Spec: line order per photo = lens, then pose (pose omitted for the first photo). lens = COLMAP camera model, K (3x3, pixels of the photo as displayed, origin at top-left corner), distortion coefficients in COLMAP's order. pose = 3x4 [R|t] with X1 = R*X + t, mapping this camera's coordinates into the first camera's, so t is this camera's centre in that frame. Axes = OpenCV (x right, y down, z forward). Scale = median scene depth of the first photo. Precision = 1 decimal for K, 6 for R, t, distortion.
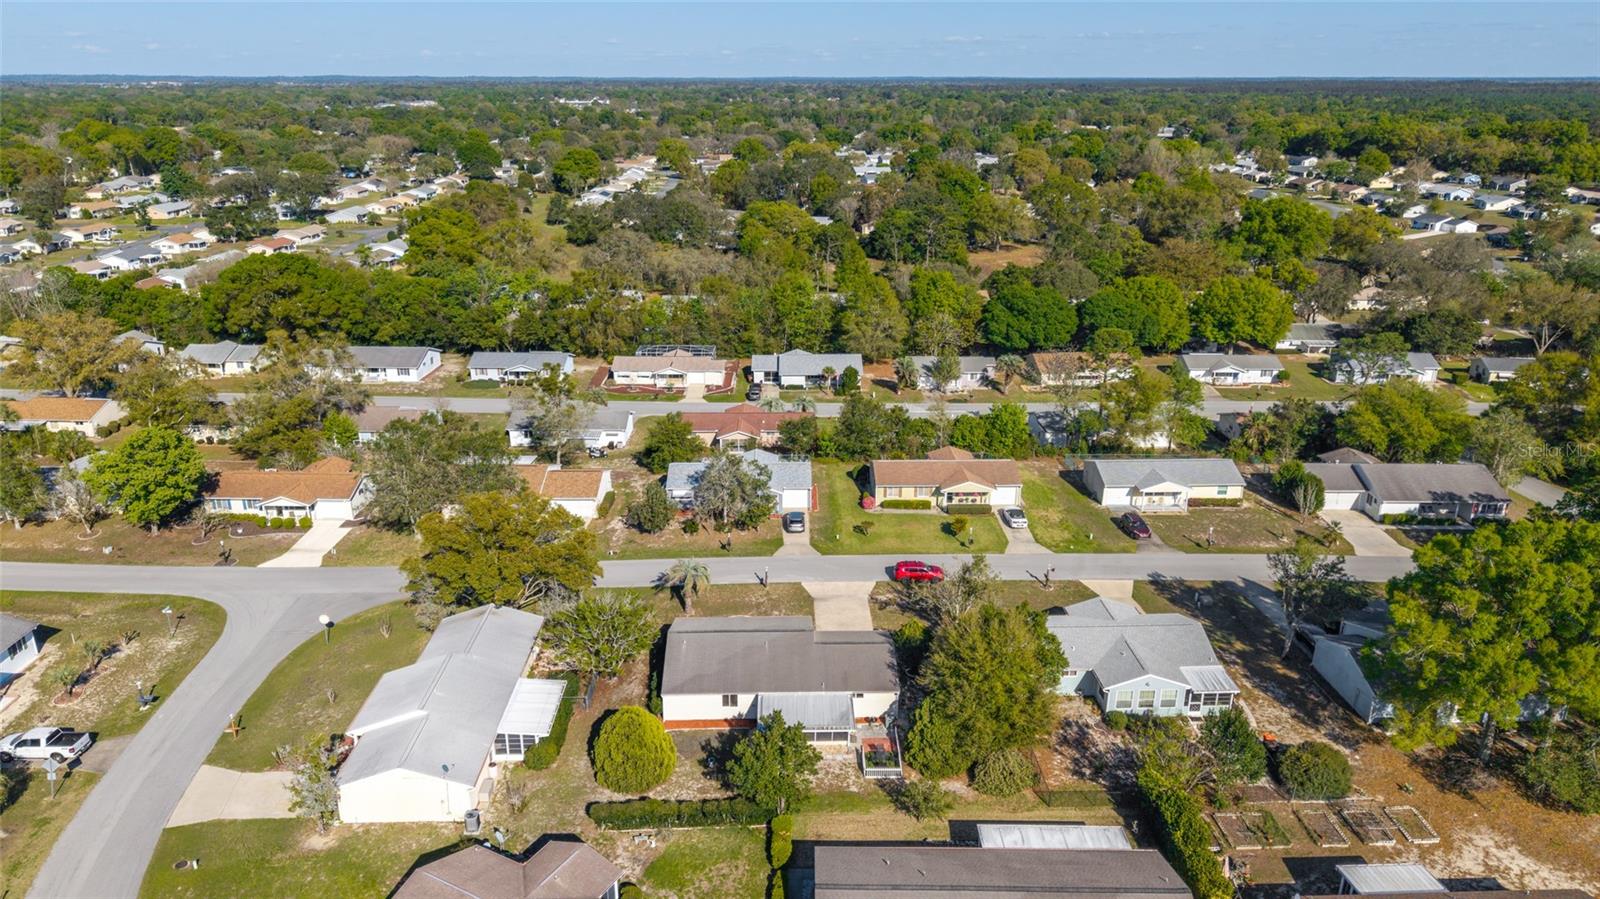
lens RADIAL K [[1061.8, 0, 800.0], [0, 1061.8, 449.5], [0, 0, 1]] dist [0.049938, -0.068476]
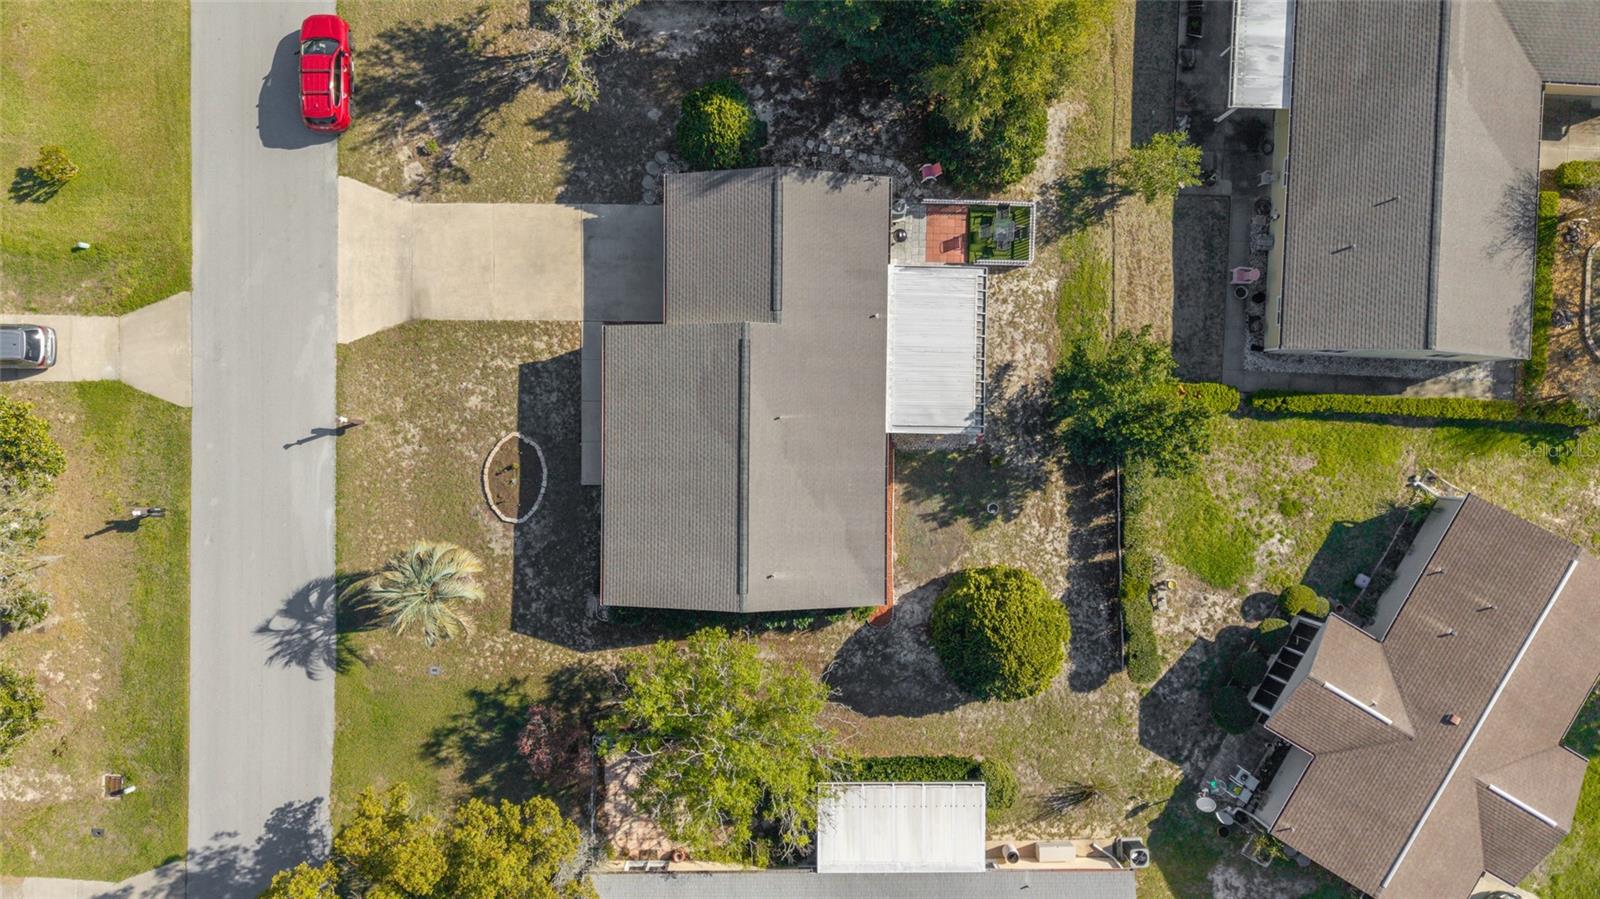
lens RADIAL K [[1068.0, 0, 800.0], [0, 1068.0, 449.5], [0, 0, 1]] dist [0.051542, -0.063840]
pose [[0.027747, -0.999579, -0.008525, -0.018576], [0.310602, 0.000515, 0.950540, -0.133746], [-0.950135, -0.029023, 0.310486, 0.364355]]
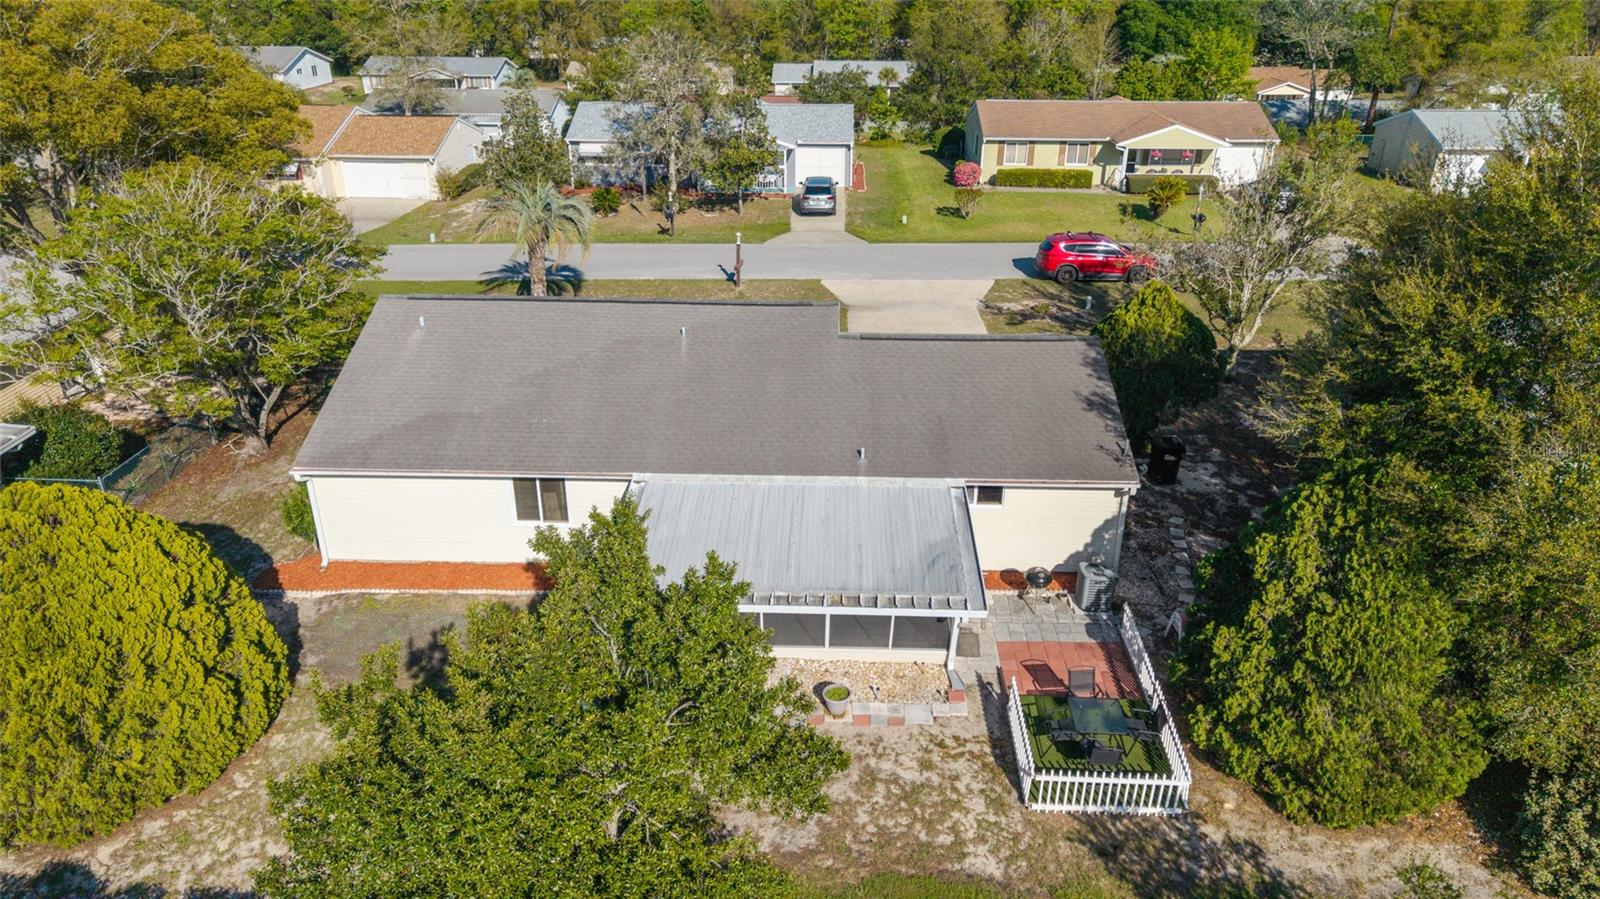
lens RADIAL K [[1068.0, 0, 800.0], [0, 1068.0, 449.5], [0, 0, 1]] dist [0.051542, -0.063840]
pose [[0.998695, 0.025107, -0.044473, 0.007405], [-0.020147, 0.993874, 0.108666, 0.079898], [0.046929, -0.107628, 0.993083, 0.301915]]
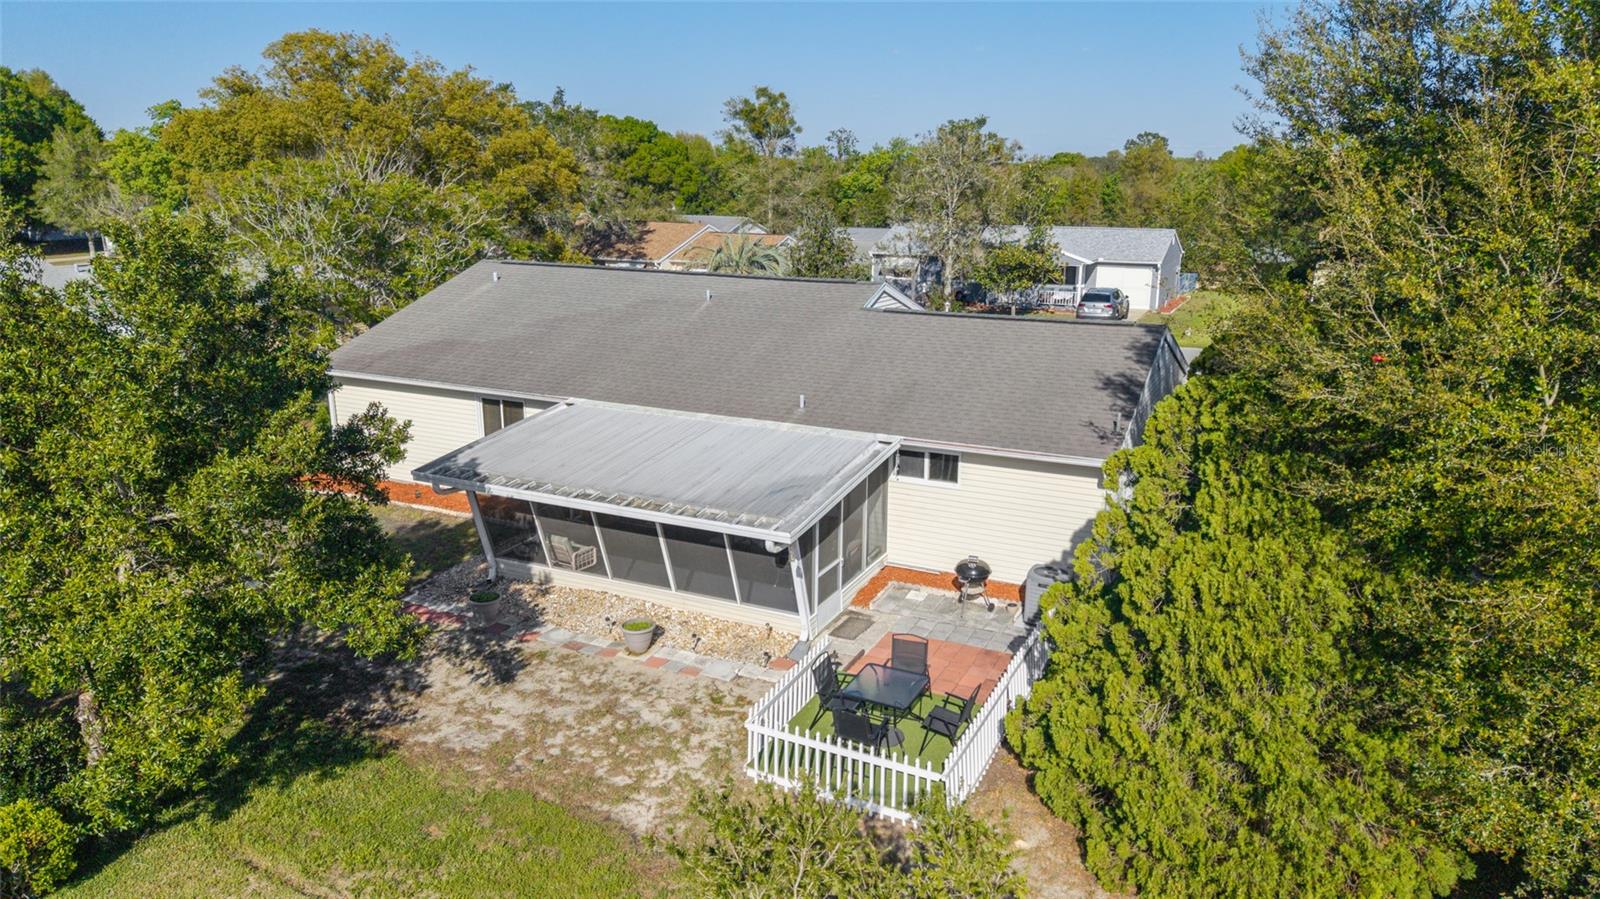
lens RADIAL K [[1068.0, 0, 800.0], [0, 1068.0, 449.5], [0, 0, 1]] dist [0.051542, -0.063840]
pose [[0.889956, 0.118099, -0.440490, 0.055148], [-0.152749, 0.987289, -0.043910, 0.102449], [0.429705, 0.106363, 0.896683, 0.329591]]
